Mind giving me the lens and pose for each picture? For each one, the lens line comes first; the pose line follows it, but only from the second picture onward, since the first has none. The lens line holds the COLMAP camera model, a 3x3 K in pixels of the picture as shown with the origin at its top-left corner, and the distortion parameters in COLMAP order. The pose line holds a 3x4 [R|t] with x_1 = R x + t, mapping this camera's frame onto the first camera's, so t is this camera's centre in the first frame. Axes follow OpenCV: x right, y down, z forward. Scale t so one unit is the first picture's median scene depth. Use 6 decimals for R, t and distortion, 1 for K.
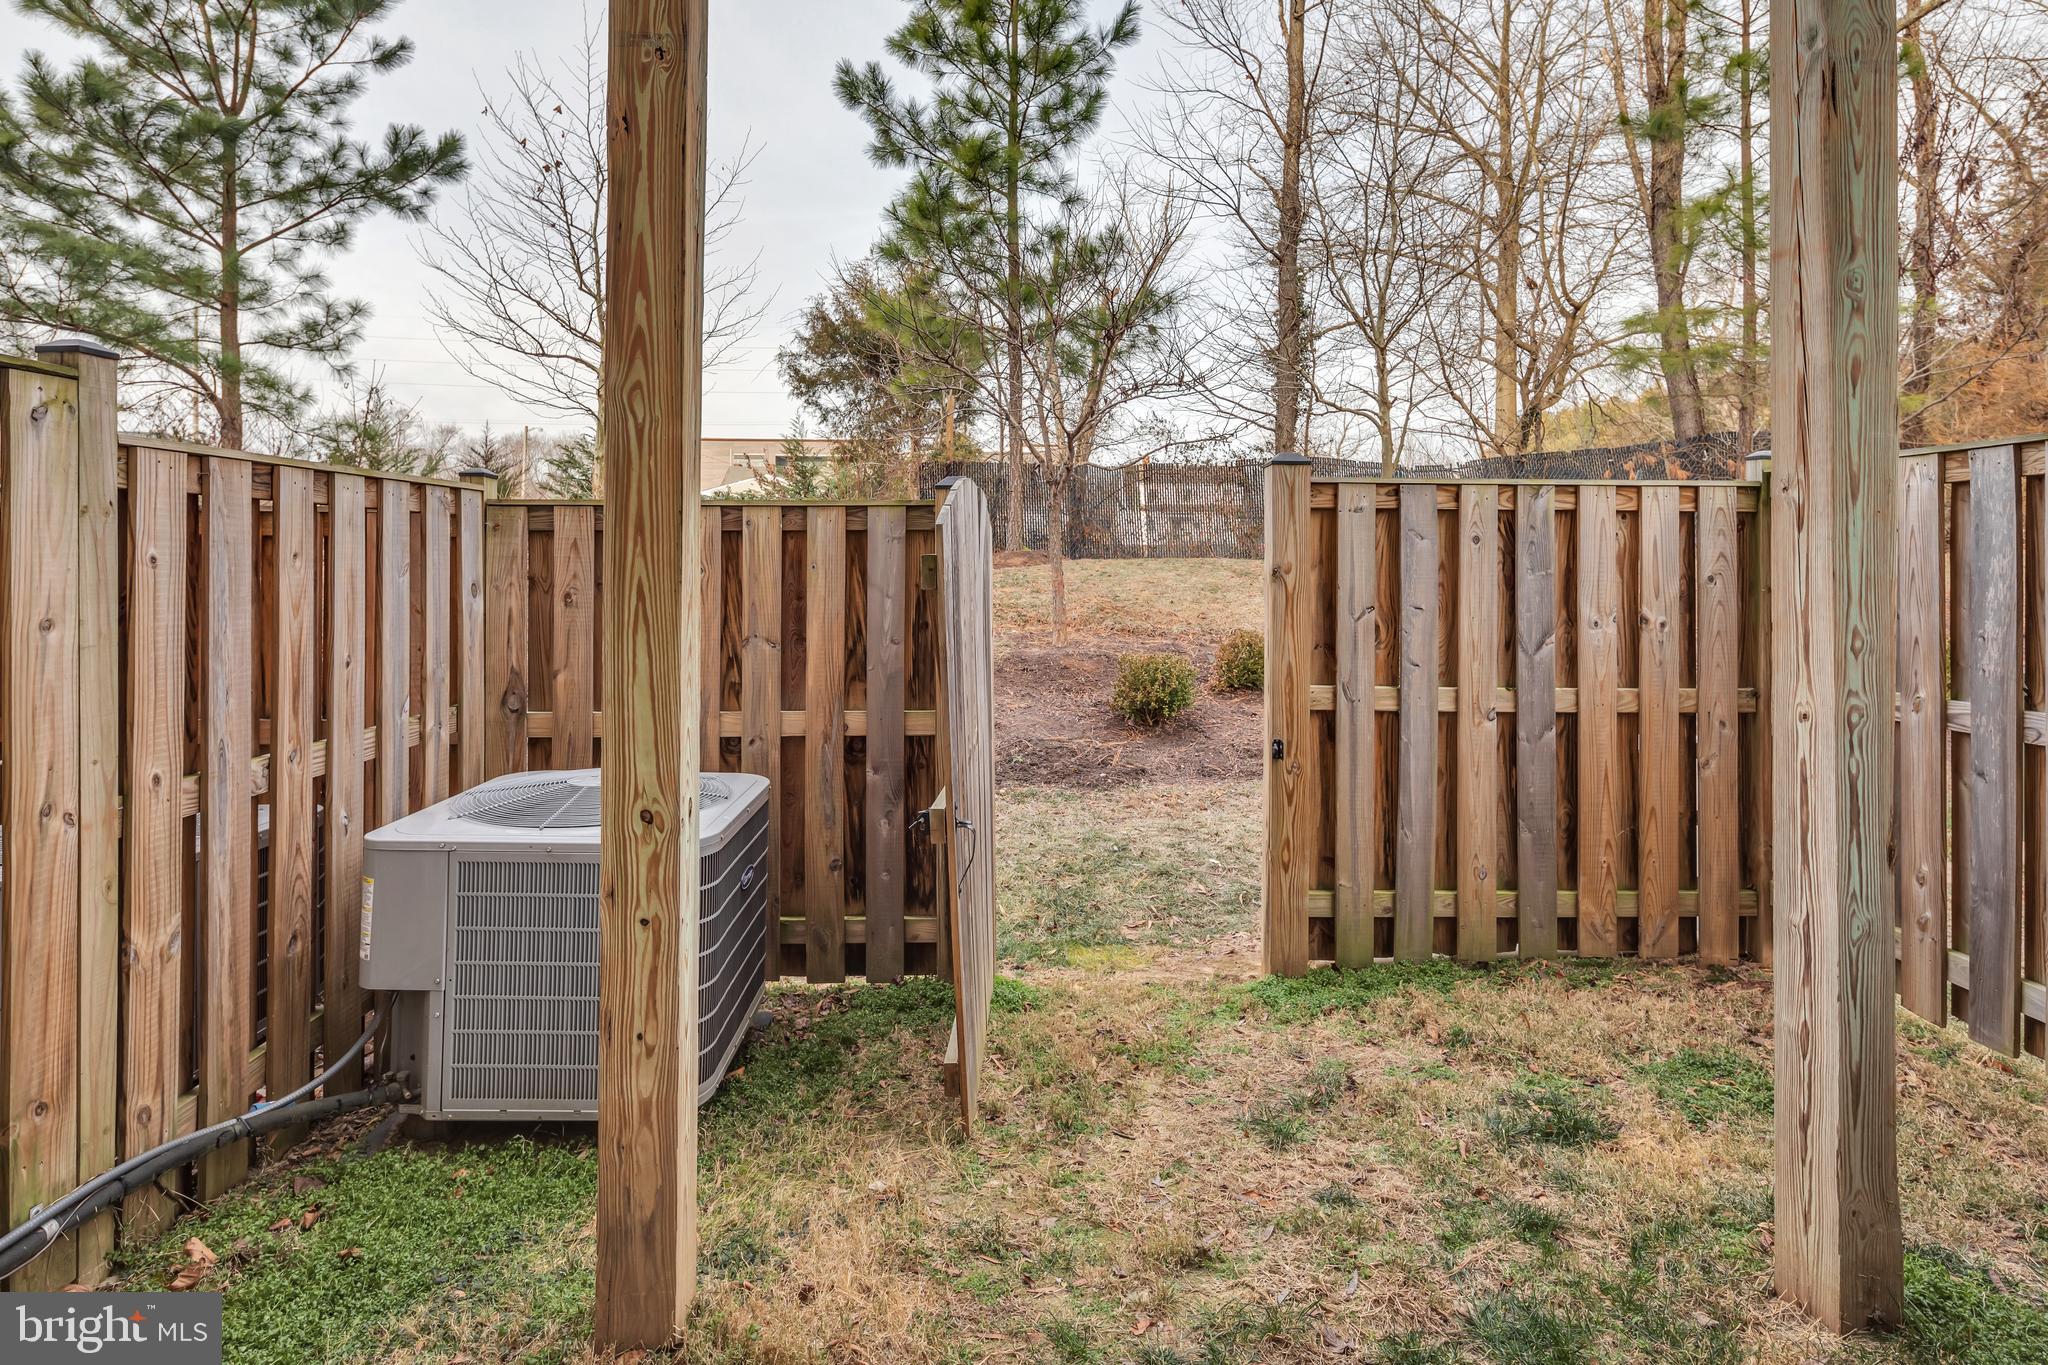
lens RADIAL K [[983.7, 0, 1024.0], [0, 983.7, 682.5], [0, 0, 1]] dist [0.001270, -0.001327]
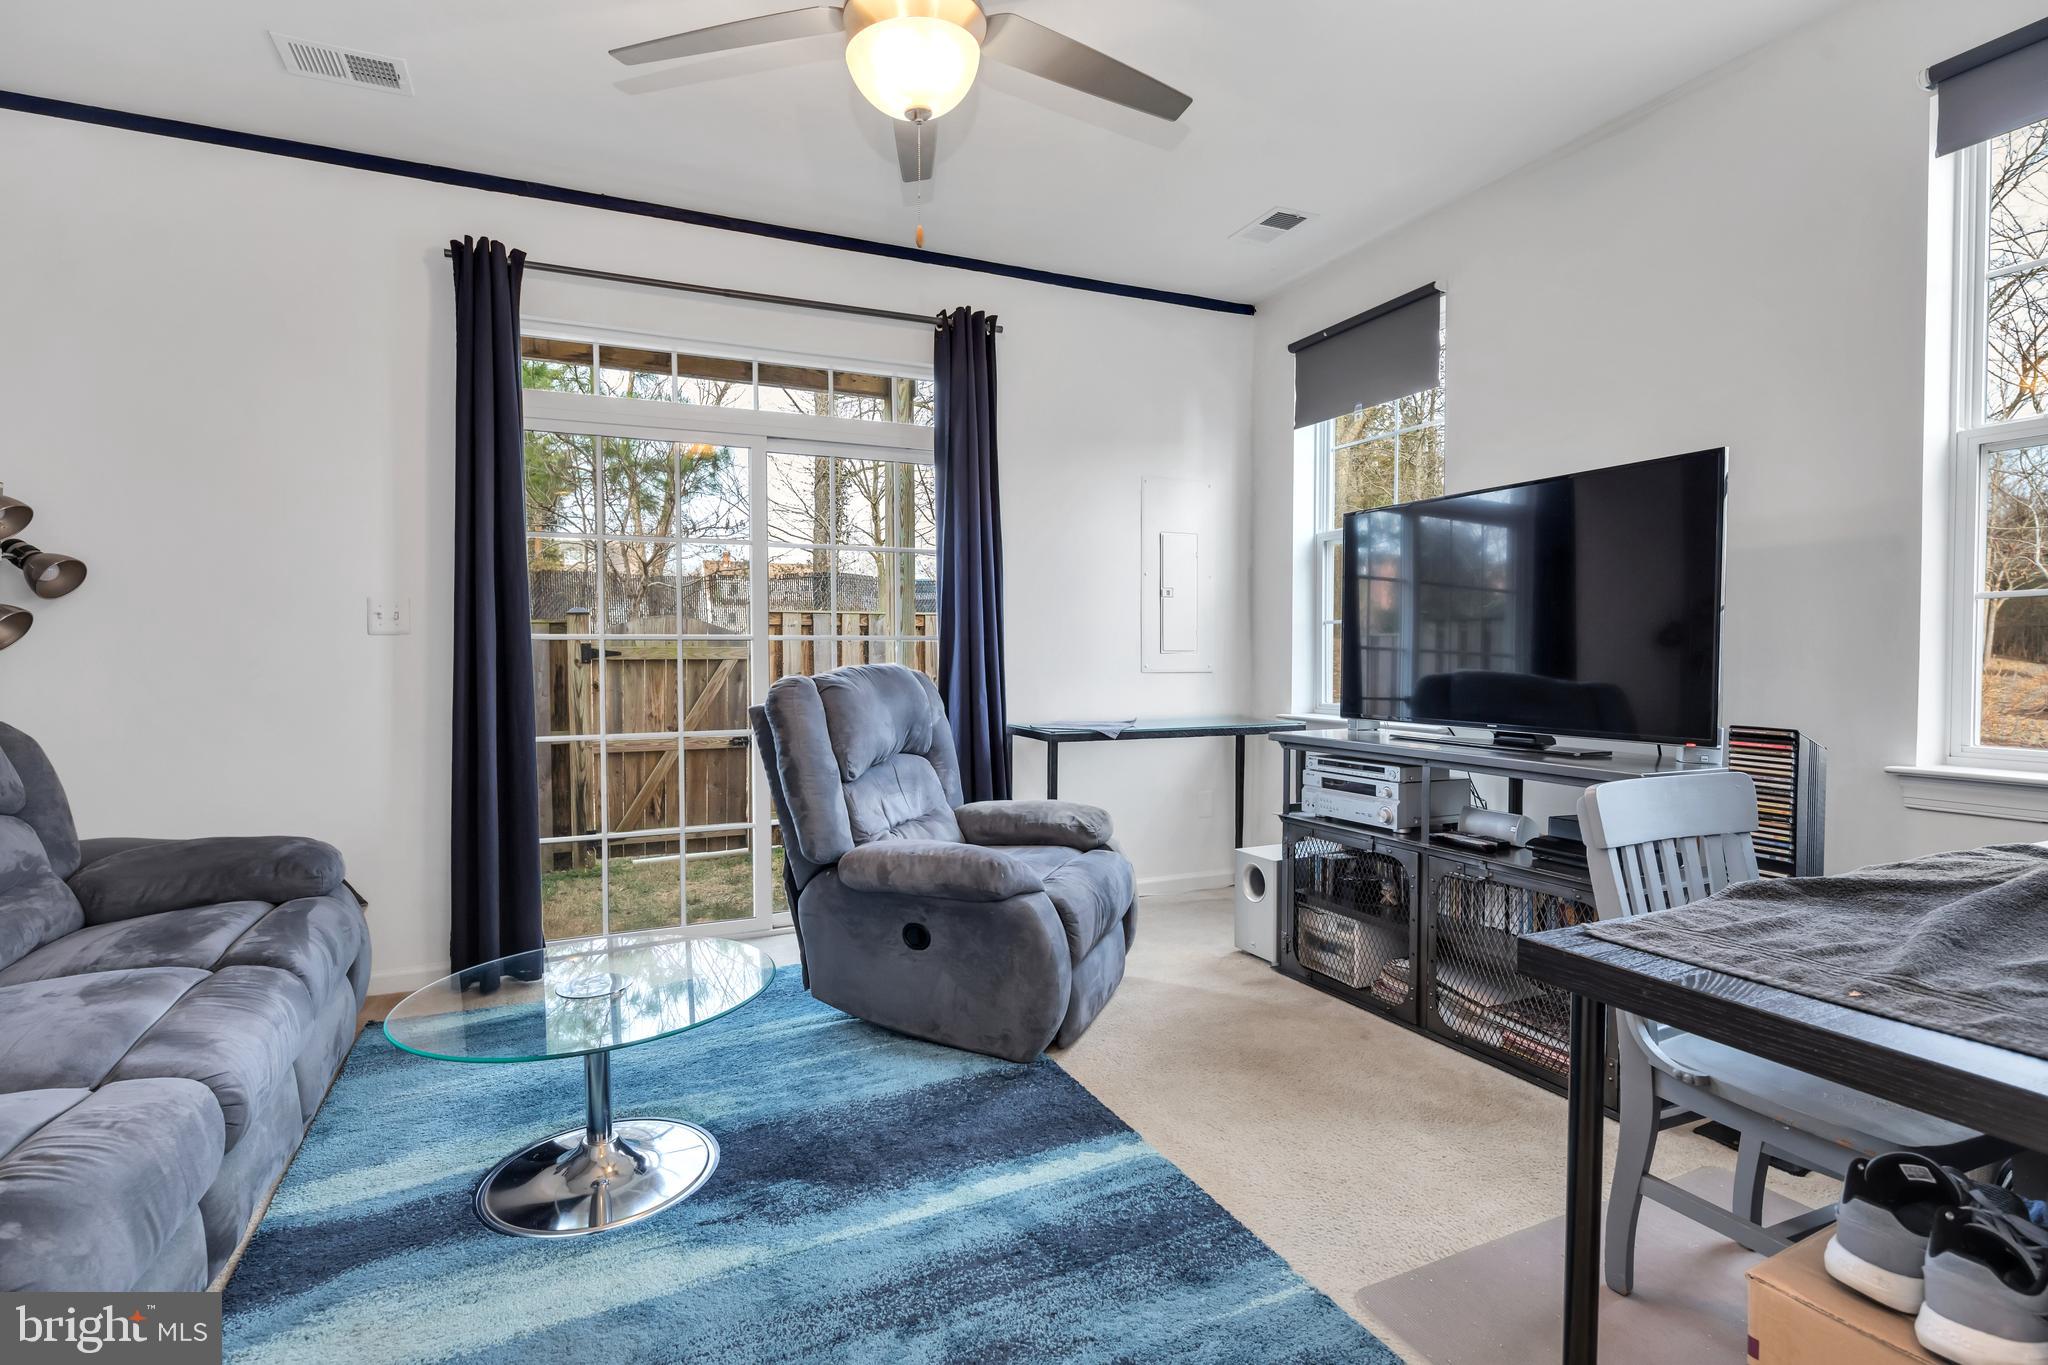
lens RADIAL K [[983.7, 0, 1024.0], [0, 983.7, 682.5], [0, 0, 1]] dist [0.001270, -0.001327]
pose [[0.918220, -0.016666, 0.395720, -0.012558], [0.053036, 0.995290, -0.081147, 0.048702], [-0.392504, 0.095498, 0.914779, -0.378958]]
